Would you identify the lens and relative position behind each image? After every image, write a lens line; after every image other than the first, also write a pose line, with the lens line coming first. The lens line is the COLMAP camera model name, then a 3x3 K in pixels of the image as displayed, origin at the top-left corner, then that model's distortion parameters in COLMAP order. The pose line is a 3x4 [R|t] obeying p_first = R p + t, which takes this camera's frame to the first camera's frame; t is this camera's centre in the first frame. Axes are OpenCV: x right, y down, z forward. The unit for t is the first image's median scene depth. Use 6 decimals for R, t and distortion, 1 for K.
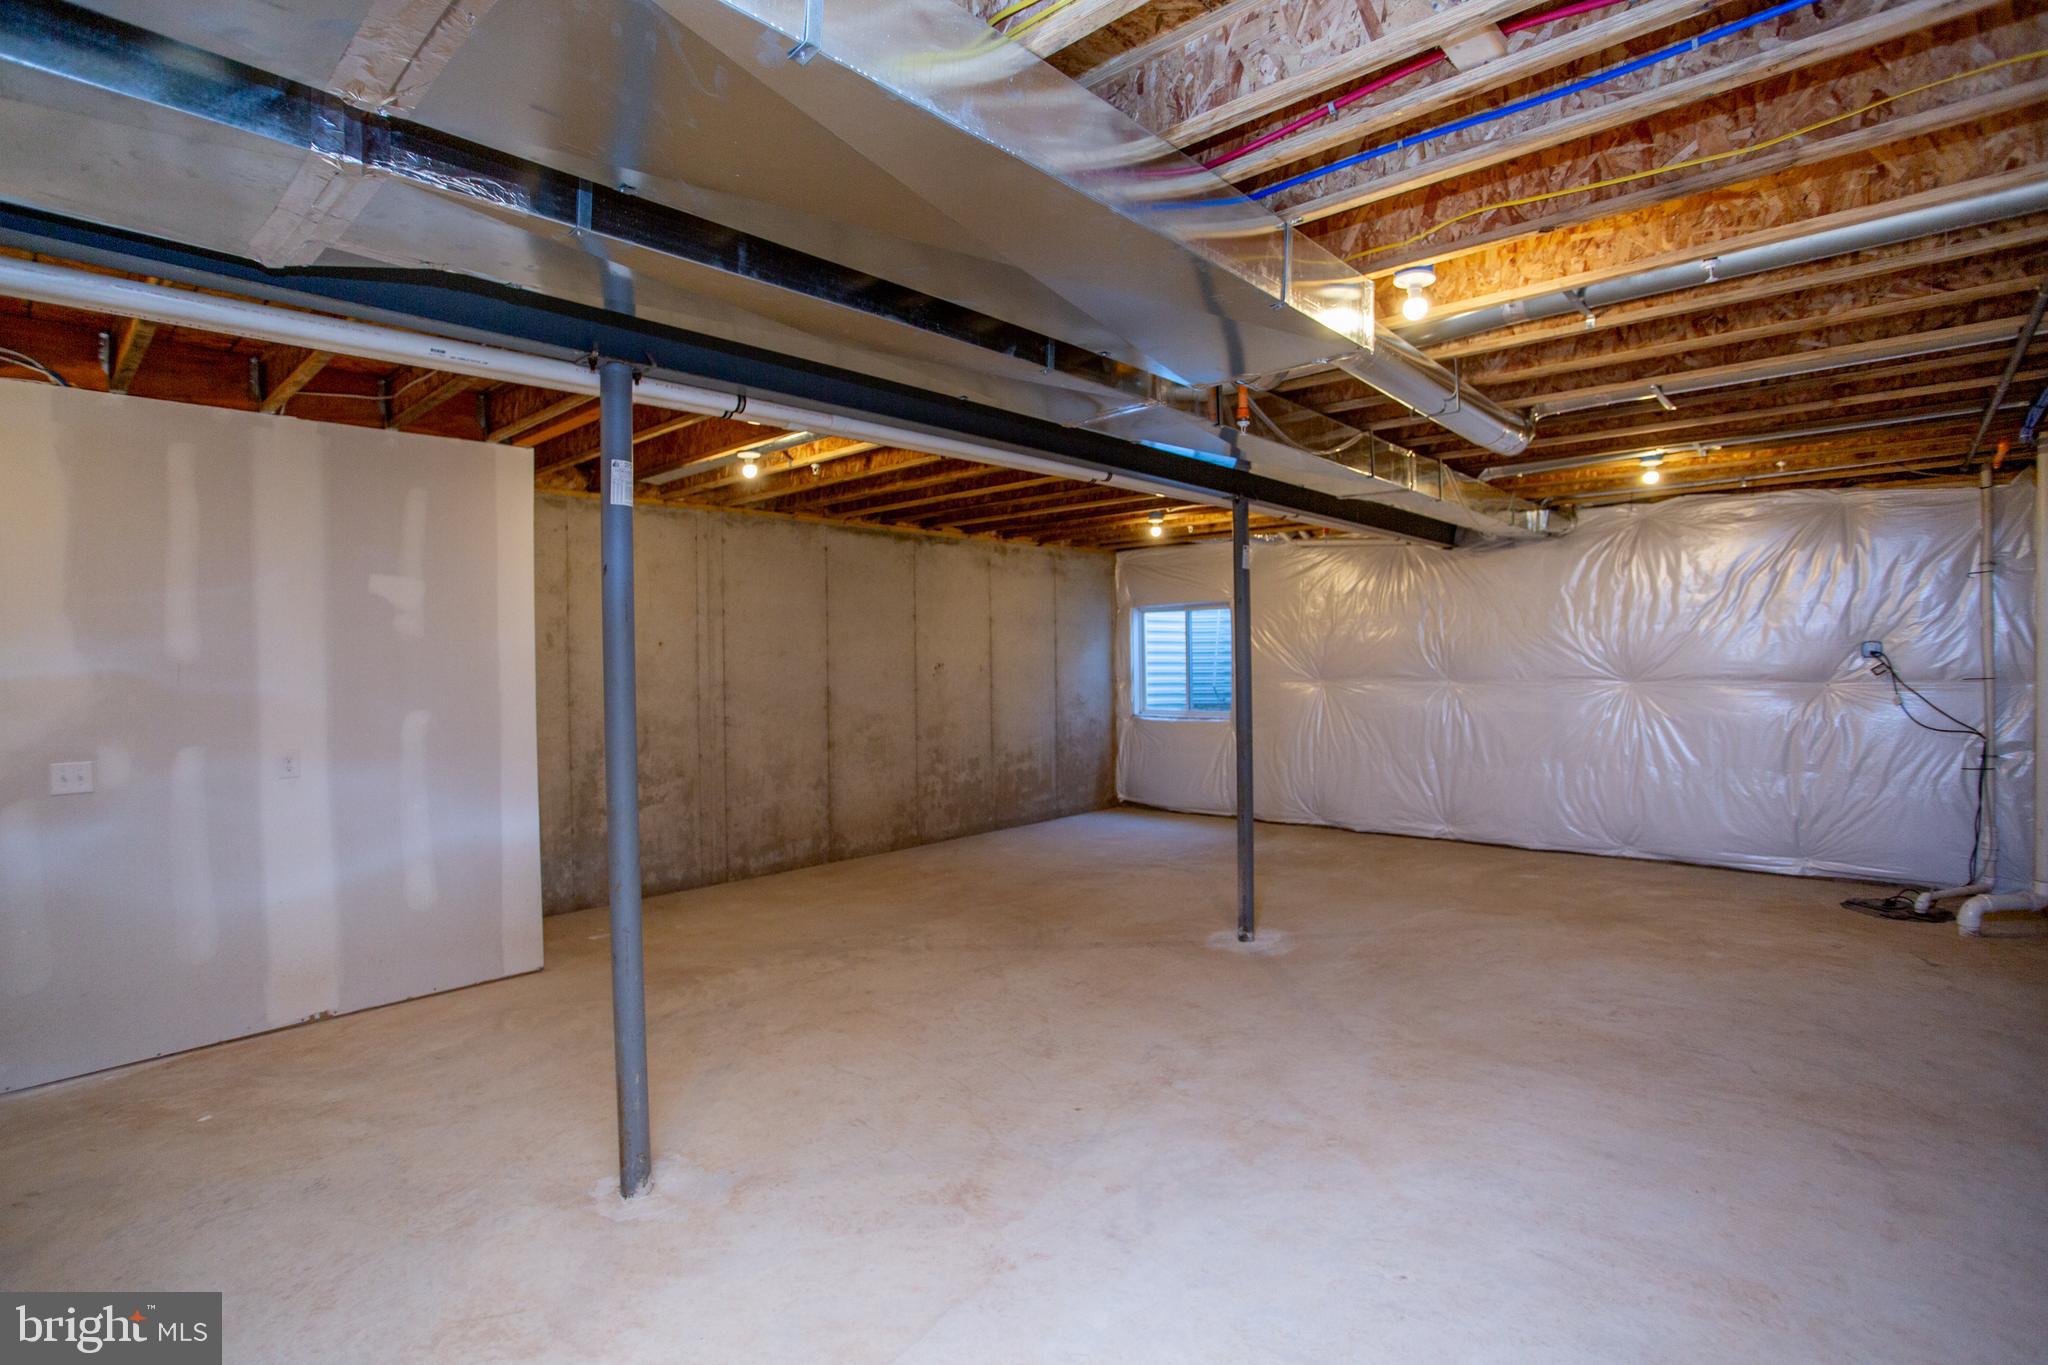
lens RADIAL K [[989.2, 0, 1015.0], [0, 989.2, 672.4], [0, 0, 1]] dist [-0.081190, 0.035546]
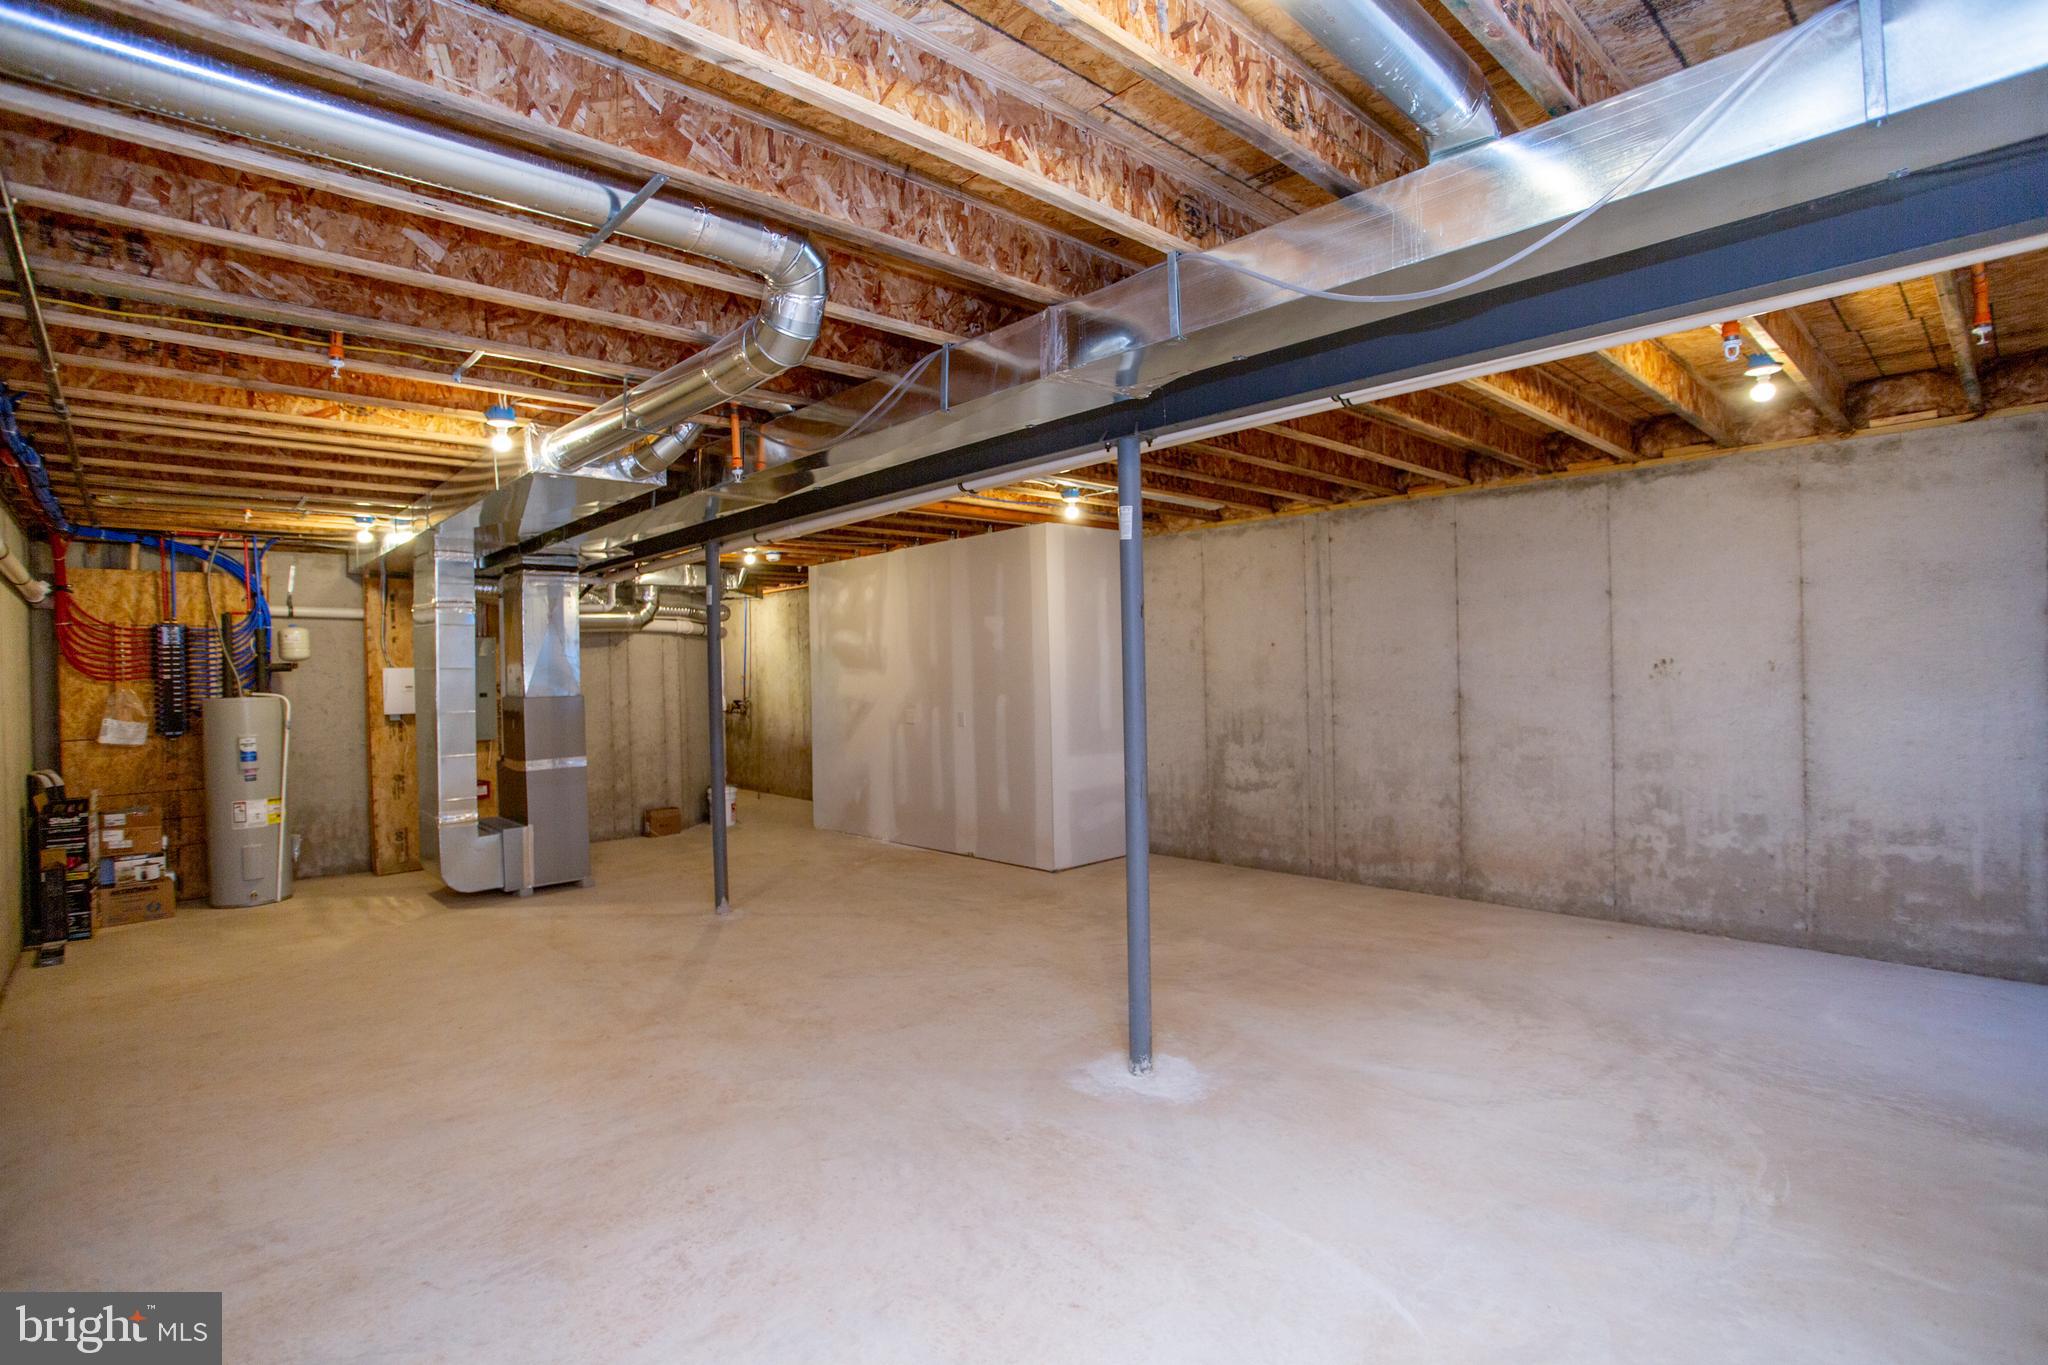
lens RADIAL K [[989.2, 0, 1015.0], [0, 989.2, 672.4], [0, 0, 1]] dist [-0.081190, 0.035546]
pose [[-0.077353, 0.018231, -0.996837, 0.704045], [0.009322, 0.999802, 0.017562, -0.018295], [0.996960, -0.007934, -0.077508, 0.730846]]
